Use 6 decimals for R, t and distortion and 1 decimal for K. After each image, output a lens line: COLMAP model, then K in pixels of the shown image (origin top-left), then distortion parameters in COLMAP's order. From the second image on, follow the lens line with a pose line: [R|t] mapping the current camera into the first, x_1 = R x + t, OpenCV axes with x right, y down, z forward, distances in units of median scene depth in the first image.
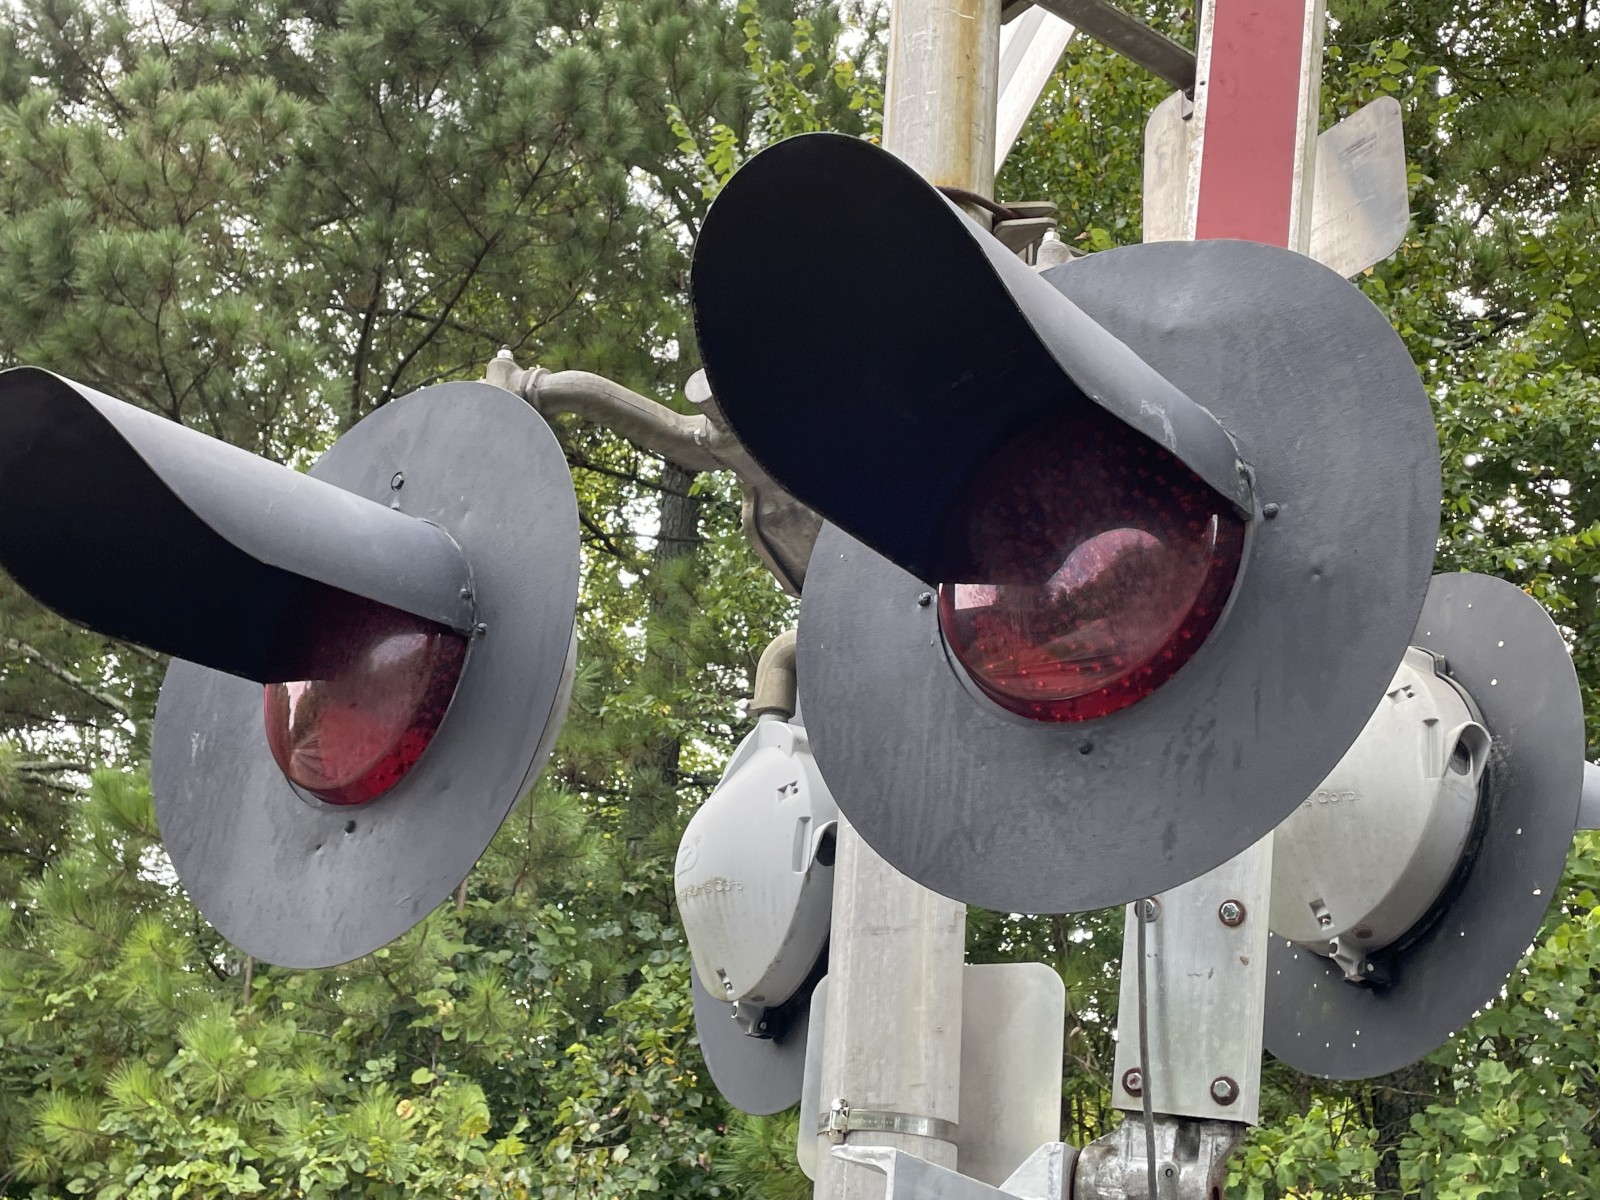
lens RADIAL K [[2024.4, 0, 795.9], [0, 2024.4, 553.2], [0, 0, 1]] dist [0.084720, -0.022692]
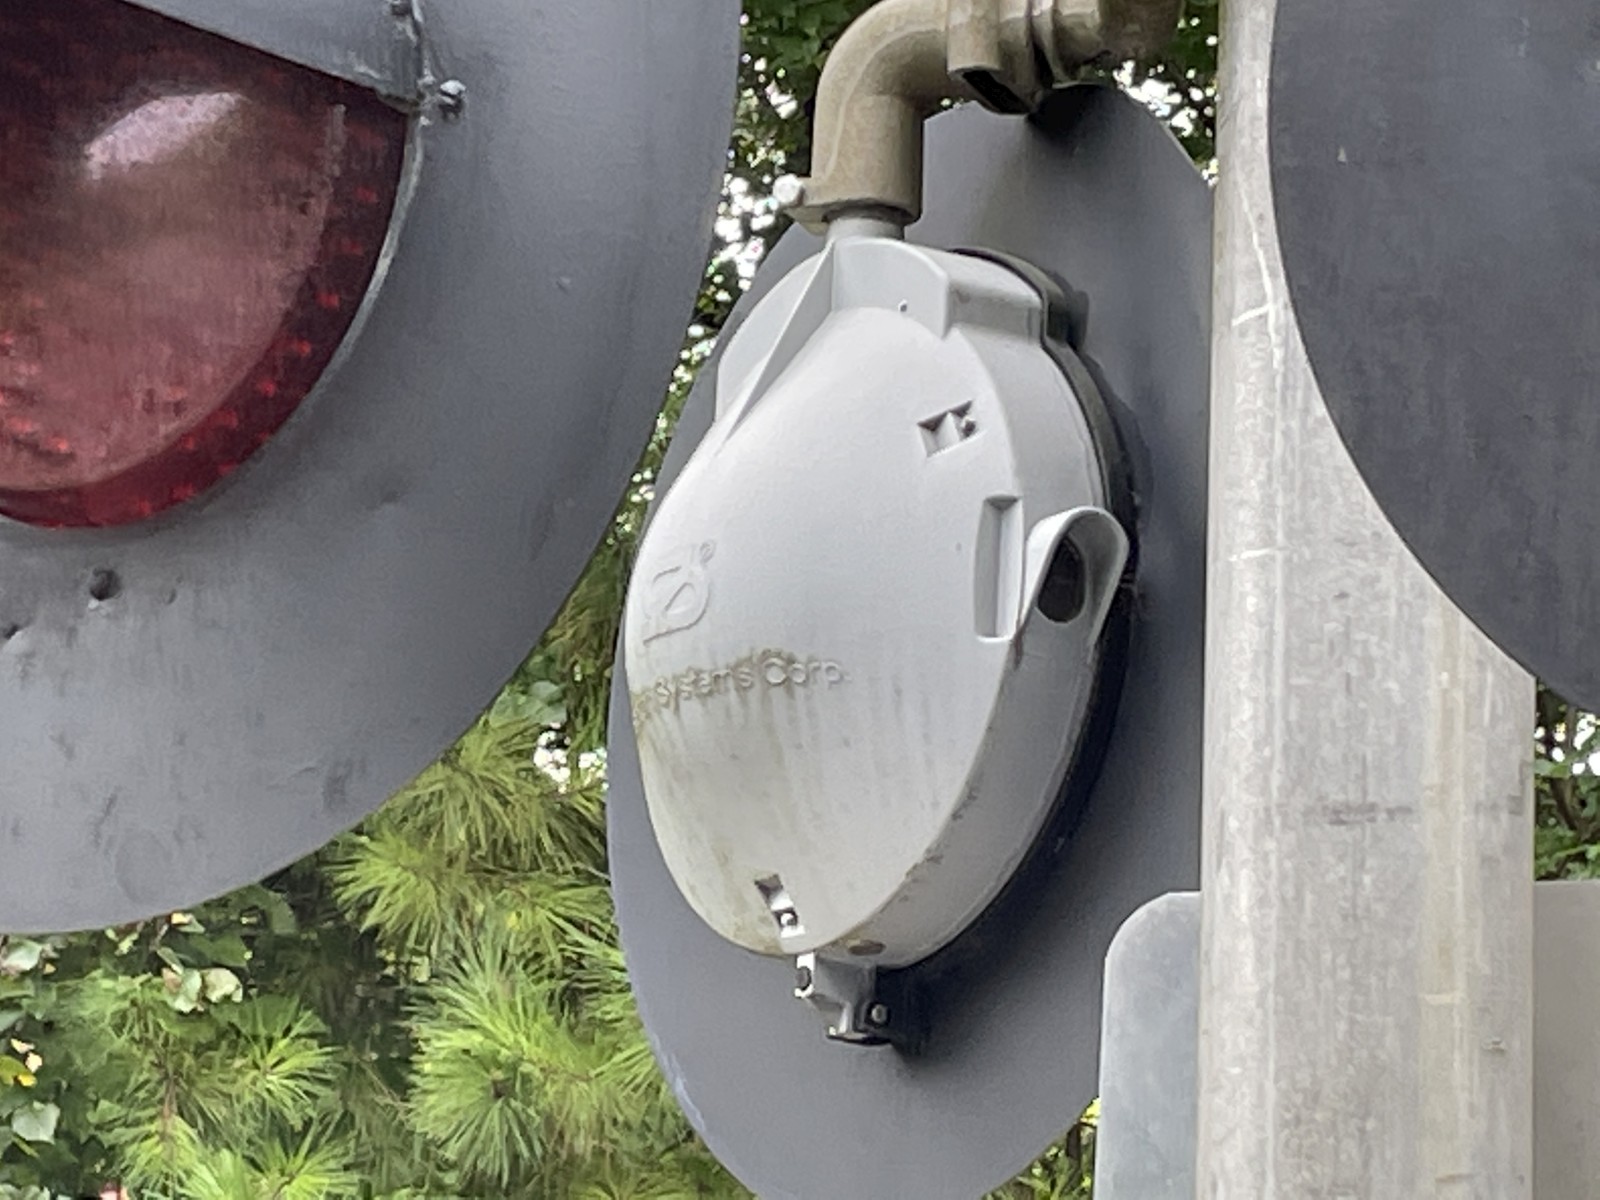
lens RADIAL K [[6142.0, 0, 800.0], [0, 6142.0, 600.0], [0, 0, 1]] dist [0.167230, 1.027063]
pose [[0.991892, -0.009053, 0.126760, -0.224945], [-0.014537, 0.982828, 0.183949, -0.082292], [-0.126249, -0.184300, 0.974728, -0.183986]]
